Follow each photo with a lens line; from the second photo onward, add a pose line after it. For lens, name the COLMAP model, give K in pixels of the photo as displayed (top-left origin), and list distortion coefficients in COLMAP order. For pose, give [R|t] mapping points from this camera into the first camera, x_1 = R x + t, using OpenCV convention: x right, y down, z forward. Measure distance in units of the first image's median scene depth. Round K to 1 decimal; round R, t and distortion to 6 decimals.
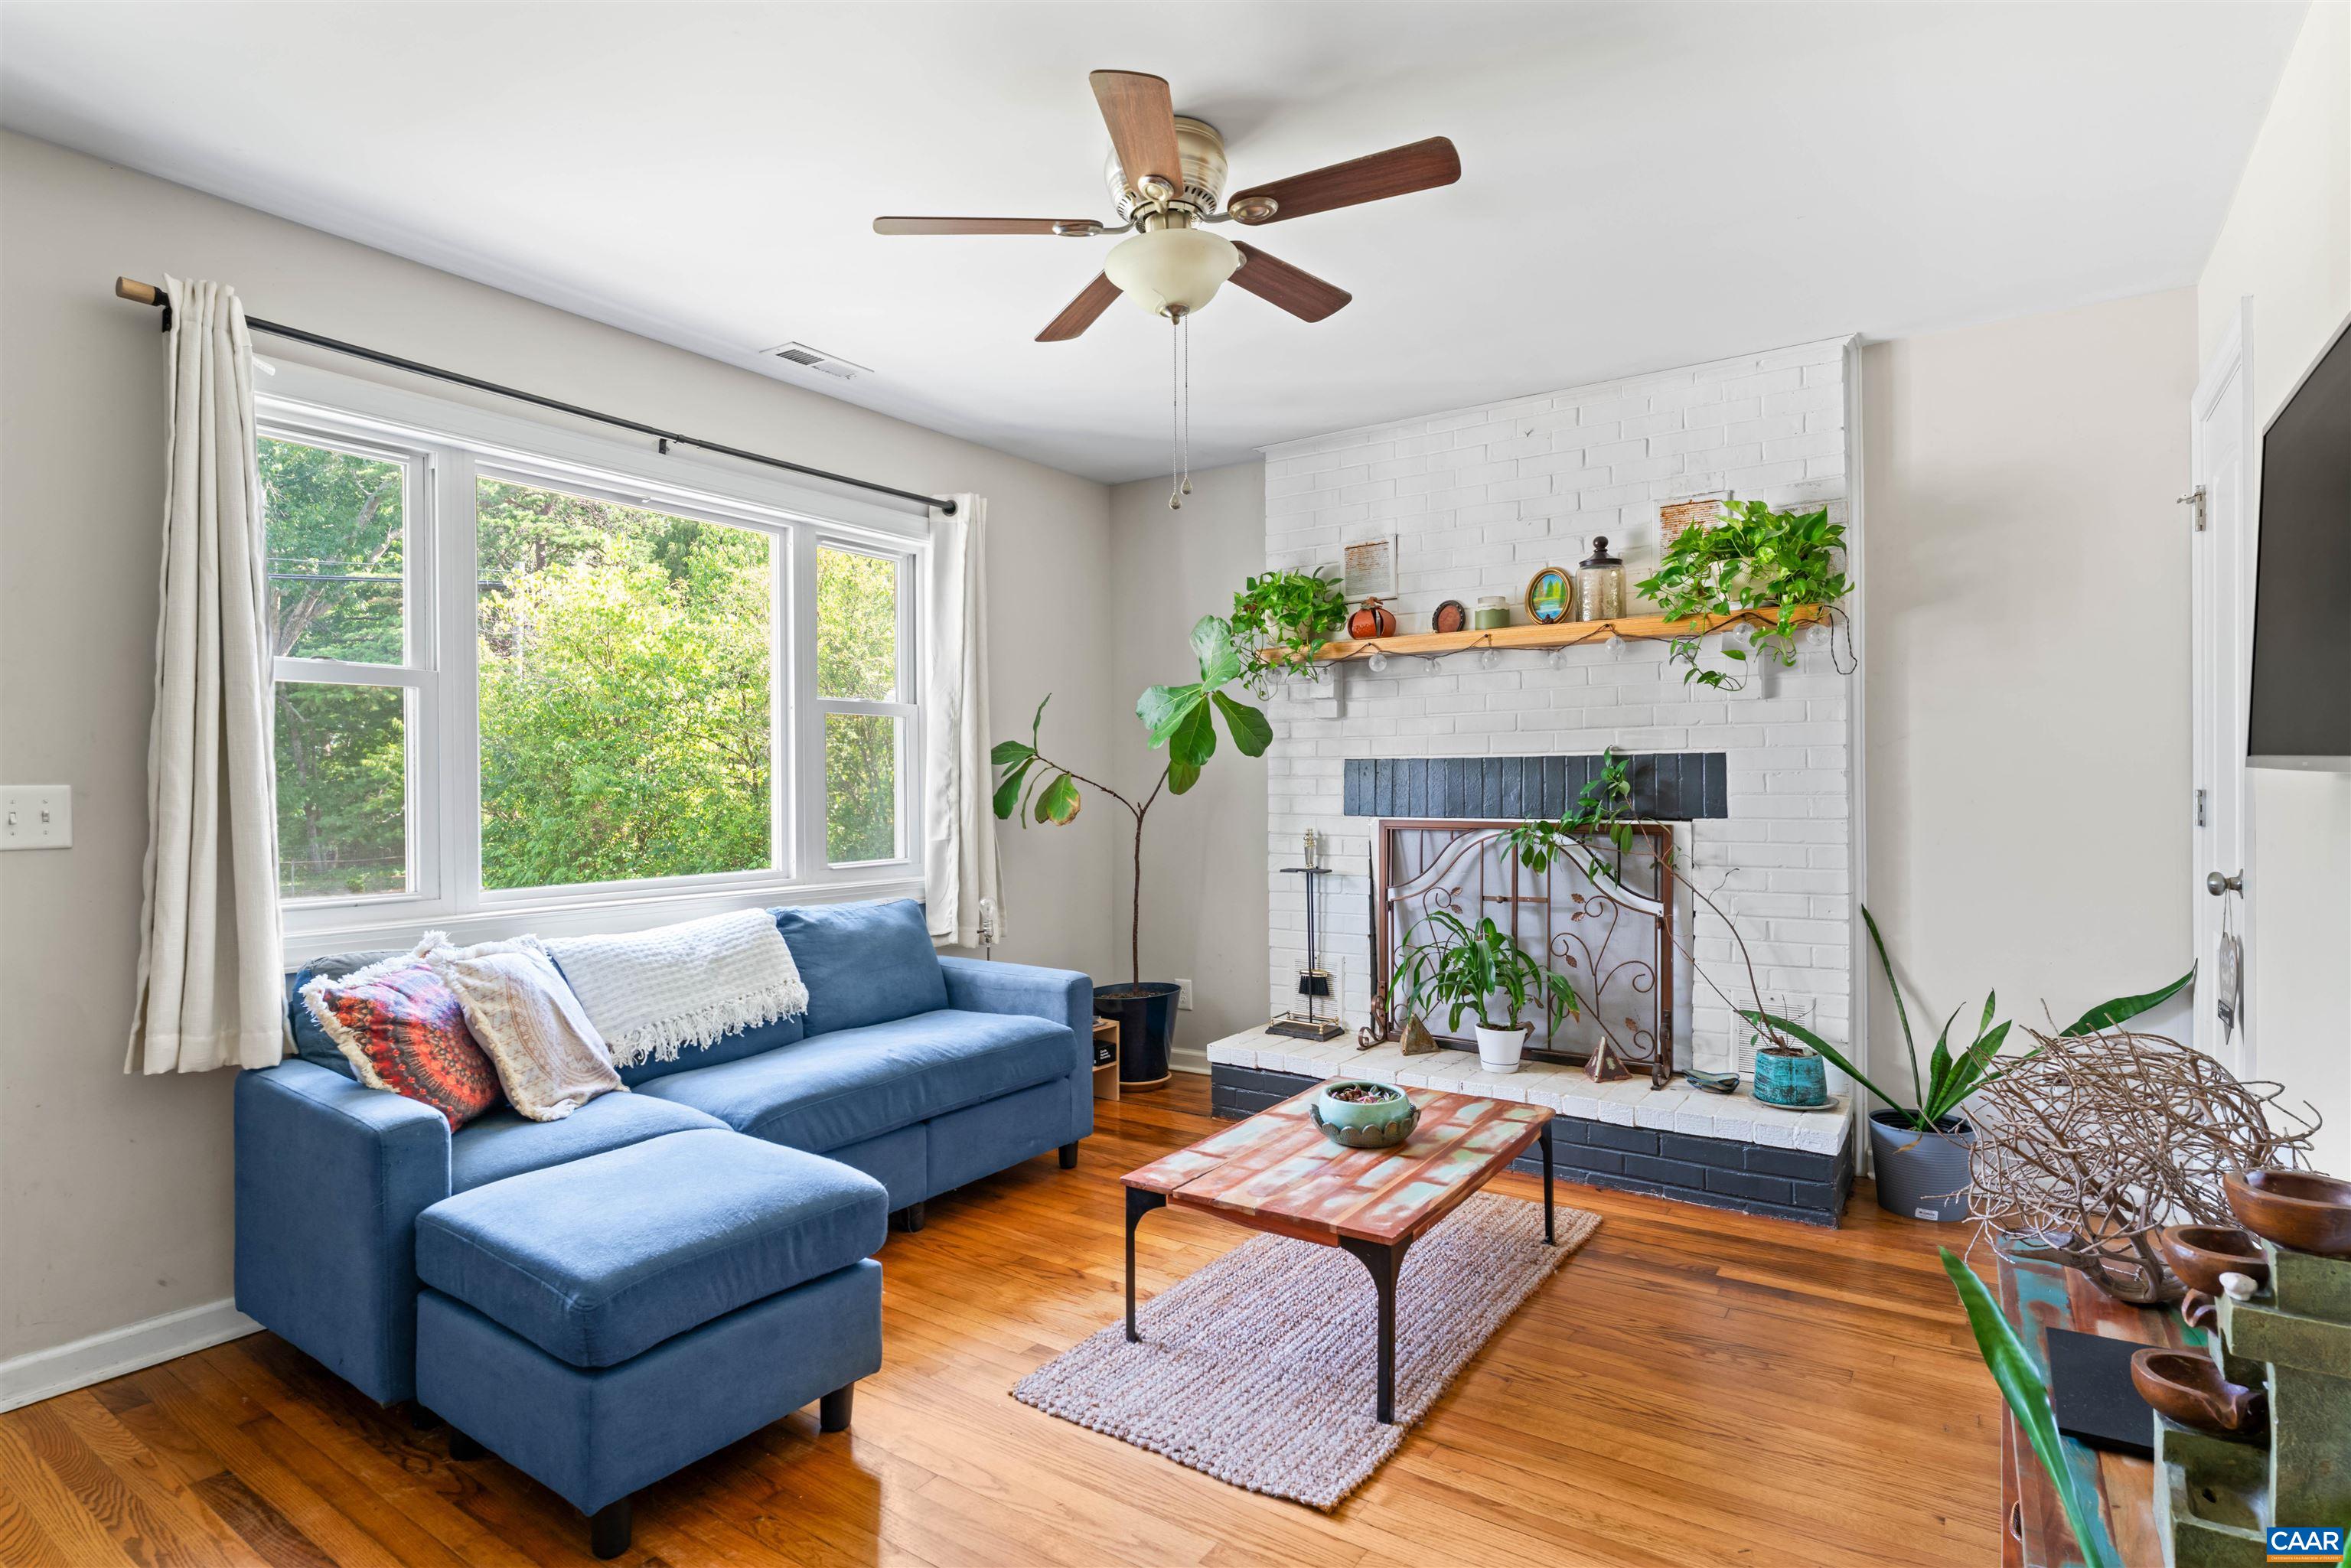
lens RADIAL K [[1209.1, 0, 1157.3], [0, 1209.1, 781.0], [0, 0, 1]] dist [-0.000559, -0.006291]
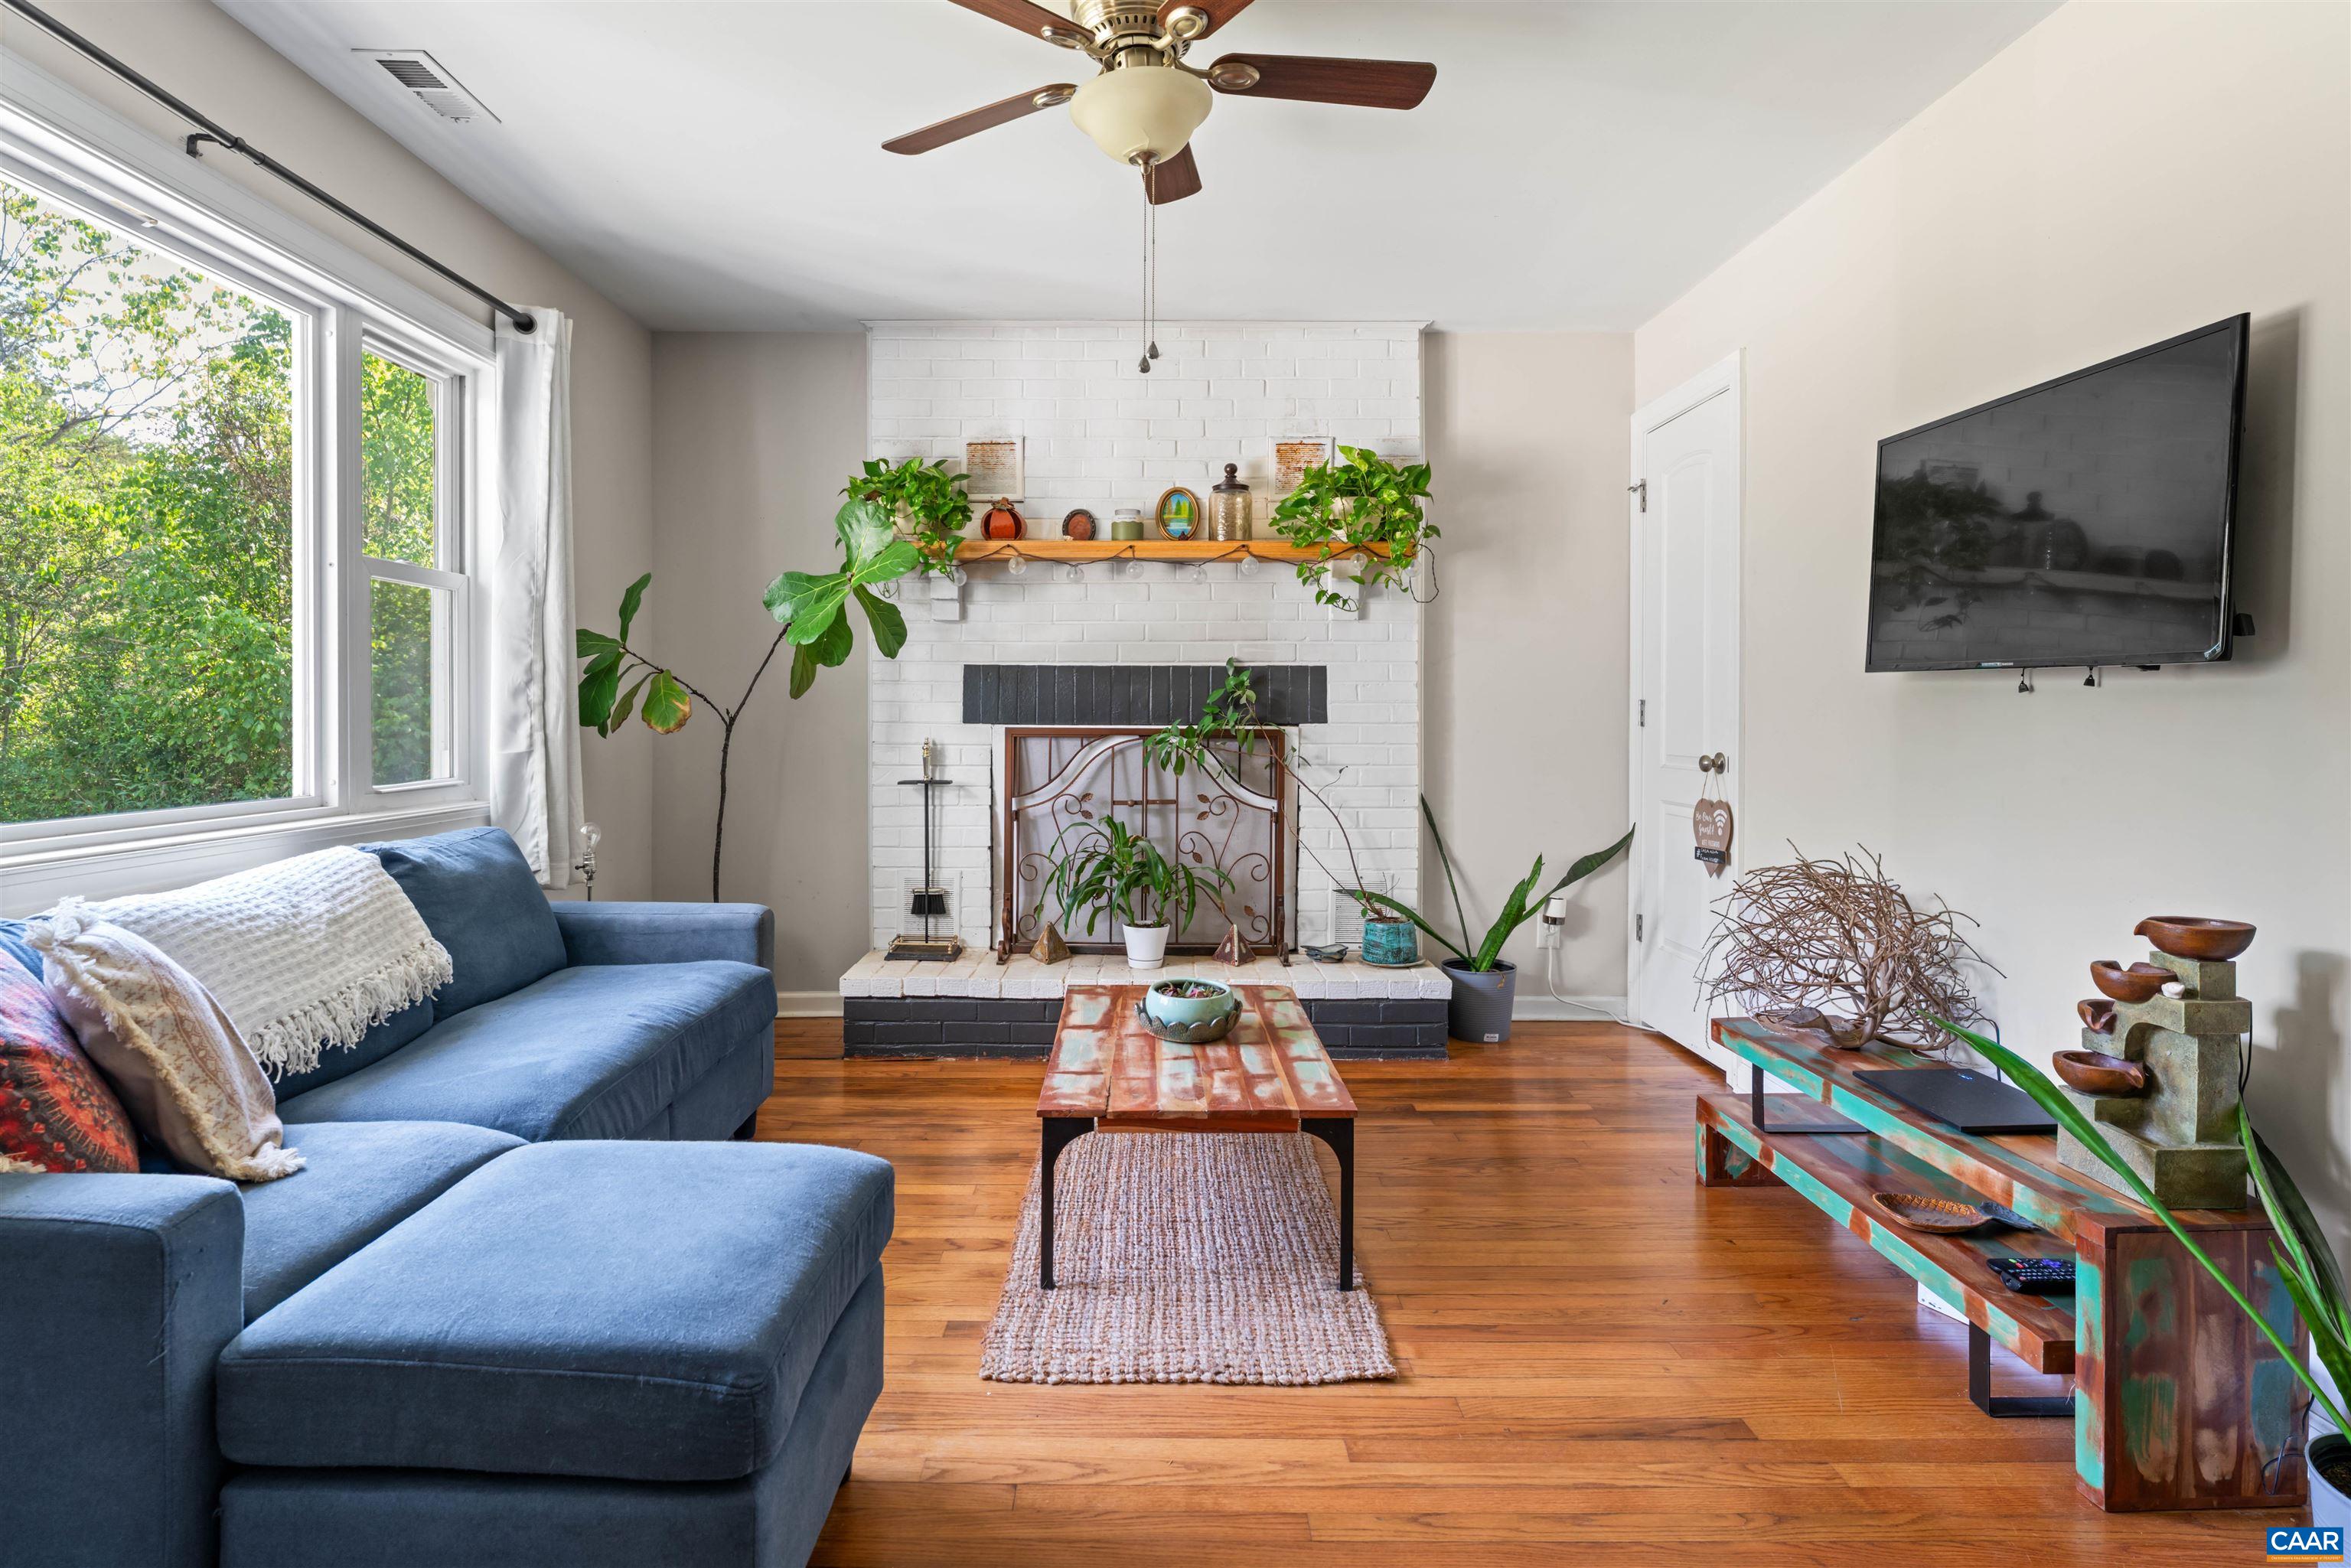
lens RADIAL K [[1209.1, 0, 1142.9], [0, 1209.1, 731.8], [0, 0, 1]] dist [-0.000559, -0.006291]
pose [[0.824193, -0.001214, 0.566308, -0.312093], [-0.008024, 0.999872, 0.013822, 0.023459], [-0.566252, -0.015936, 0.824078, 0.147322]]
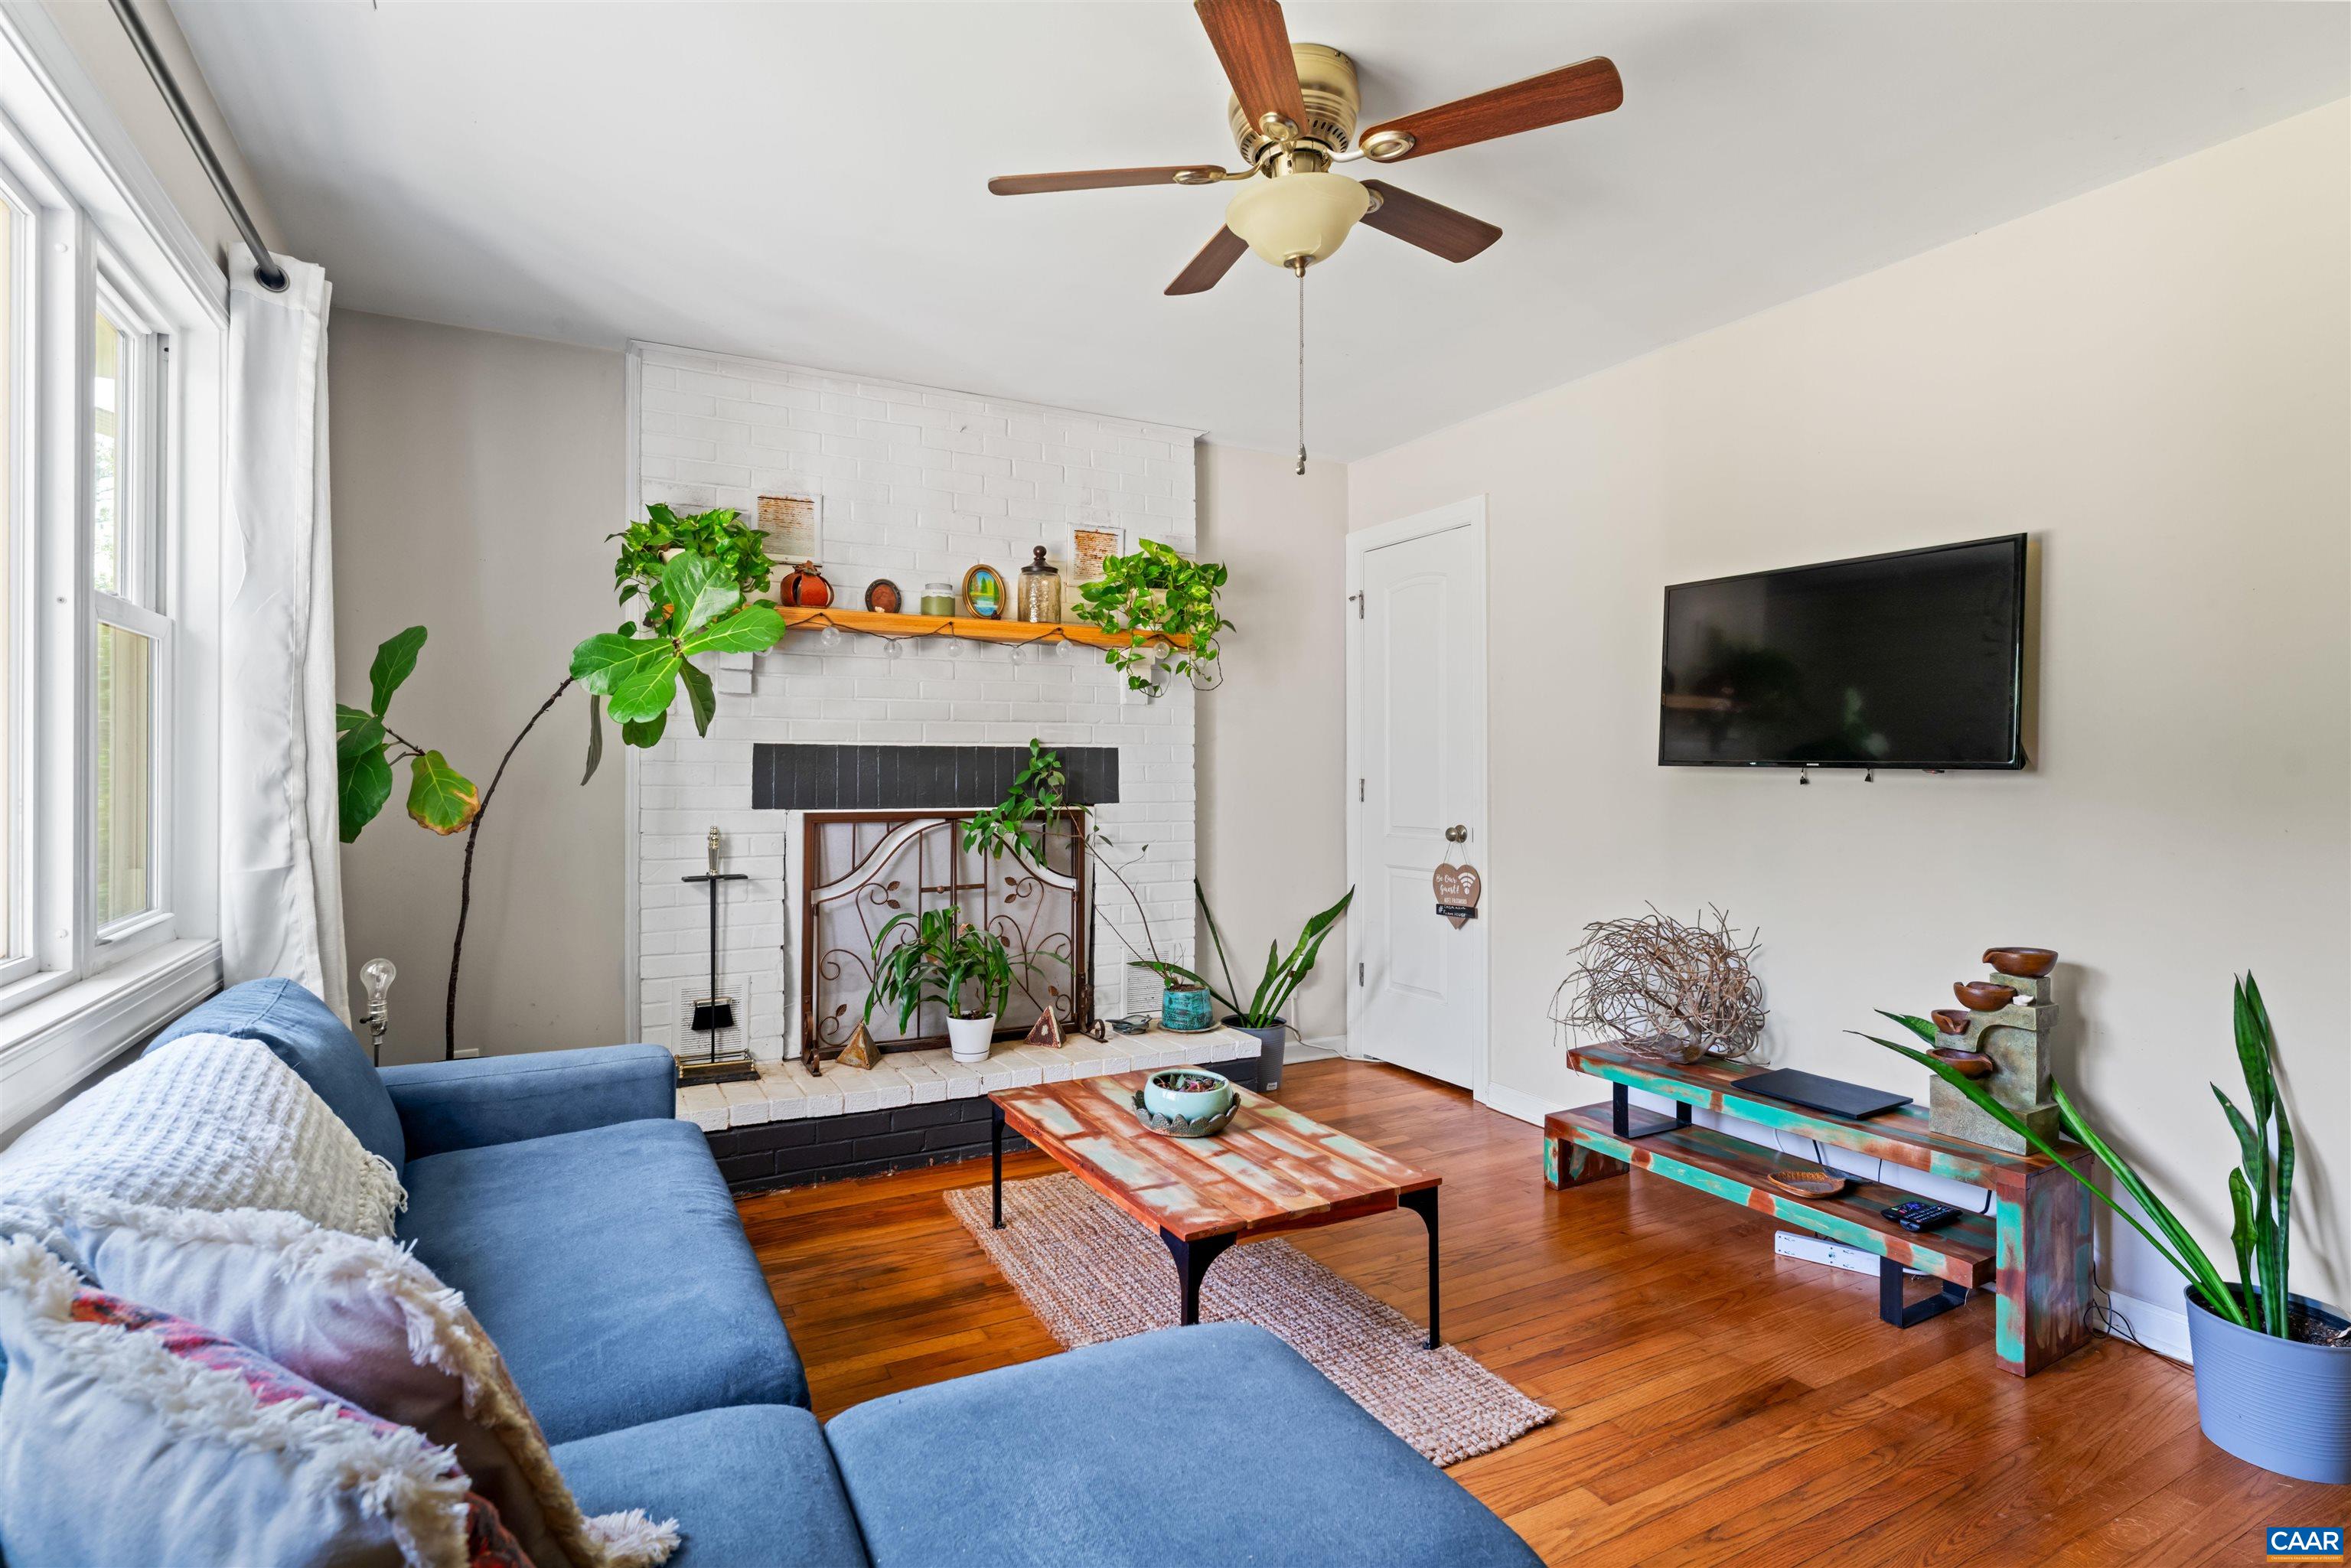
lens RADIAL K [[1150.3, 0, 1161.0], [0, 1150.3, 772.2], [0, 0, 1]] dist [-0.002168, -0.004376]
pose [[0.459302, 0.006361, 0.888258, -0.499480], [-0.003894, 0.999979, -0.005148, 0.005809], [-0.888272, -0.001095, 0.459317, 0.426642]]
